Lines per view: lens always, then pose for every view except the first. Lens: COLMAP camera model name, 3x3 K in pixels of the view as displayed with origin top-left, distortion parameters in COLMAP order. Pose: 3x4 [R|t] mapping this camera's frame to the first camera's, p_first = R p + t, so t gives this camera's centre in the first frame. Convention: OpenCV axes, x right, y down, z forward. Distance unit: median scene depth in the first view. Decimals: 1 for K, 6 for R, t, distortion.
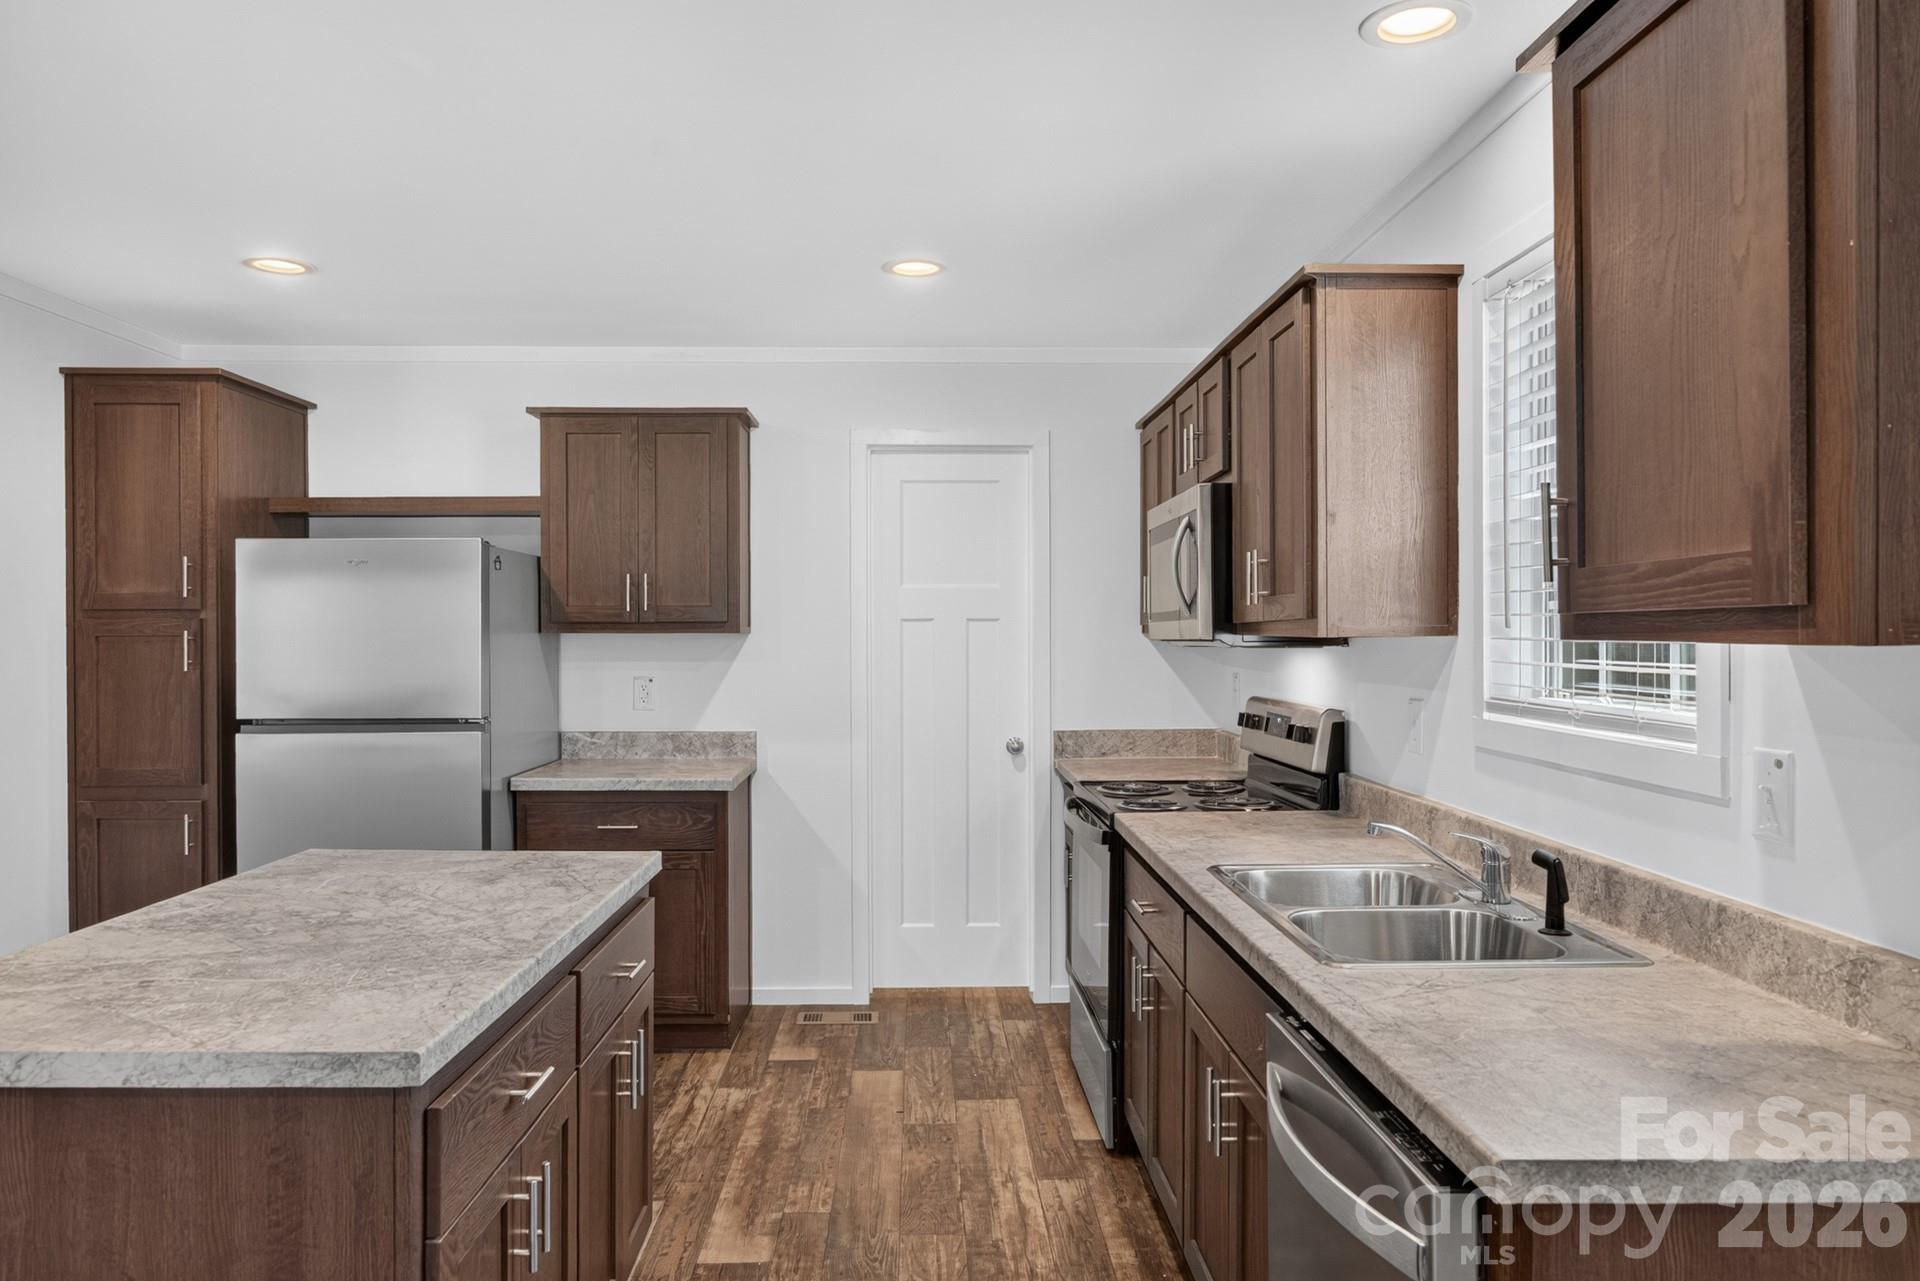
lens RADIAL K [[1316.9, 0, 960.0], [0, 1316.9, 640.5], [0, 0, 1]] dist [0.000847, 0.003366]
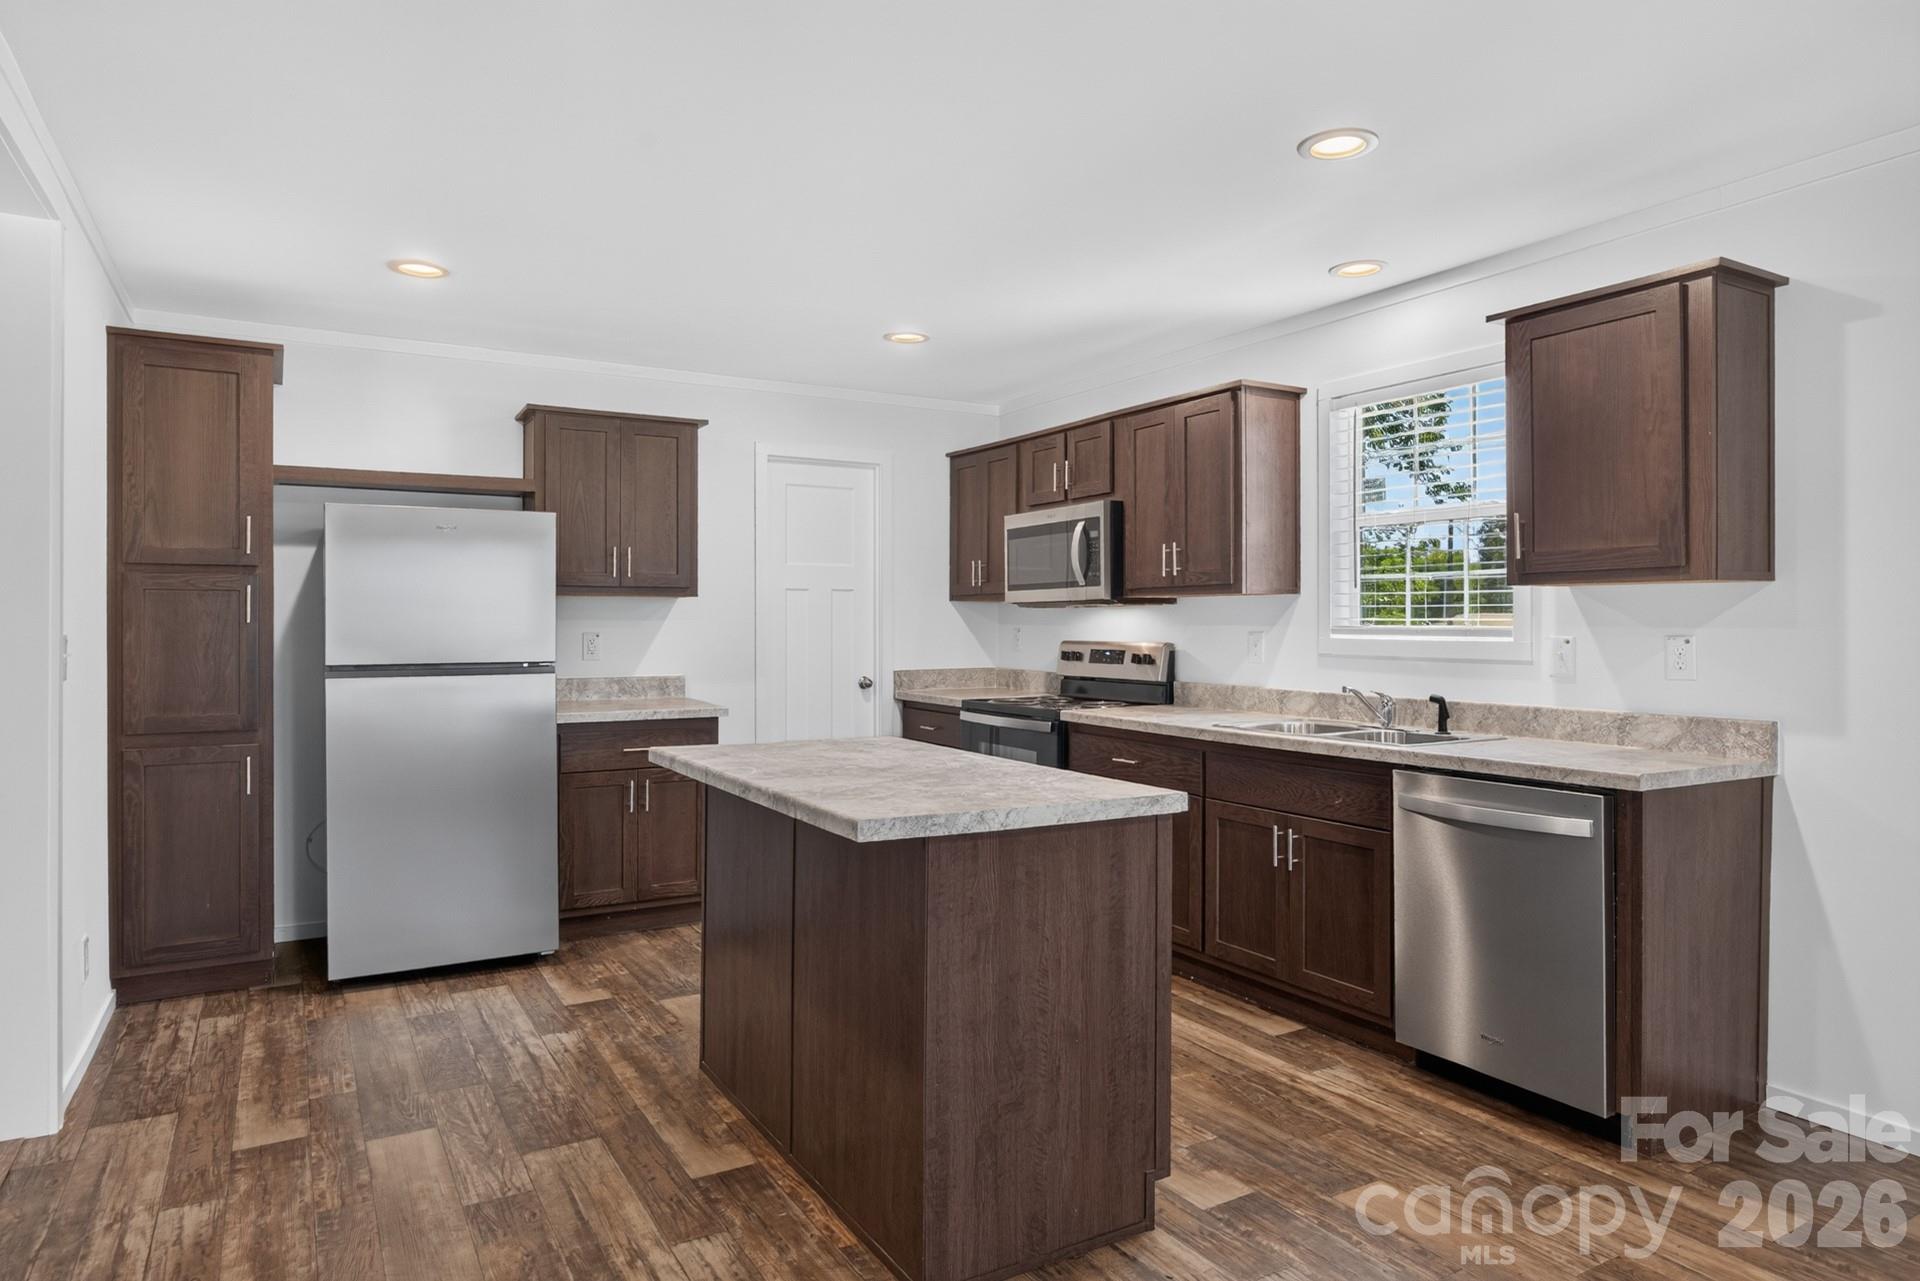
lens RADIAL K [[1124.7, 0, 960.0], [0, 1124.7, 640.5], [0, 0, 1]] dist [-0.002737, -0.000341]
pose [[0.876709, -0.006485, 0.480978, -0.518864], [0.001557, 0.999942, 0.010645, 0.028724], [-0.481019, -0.008583, 0.876668, -0.082792]]
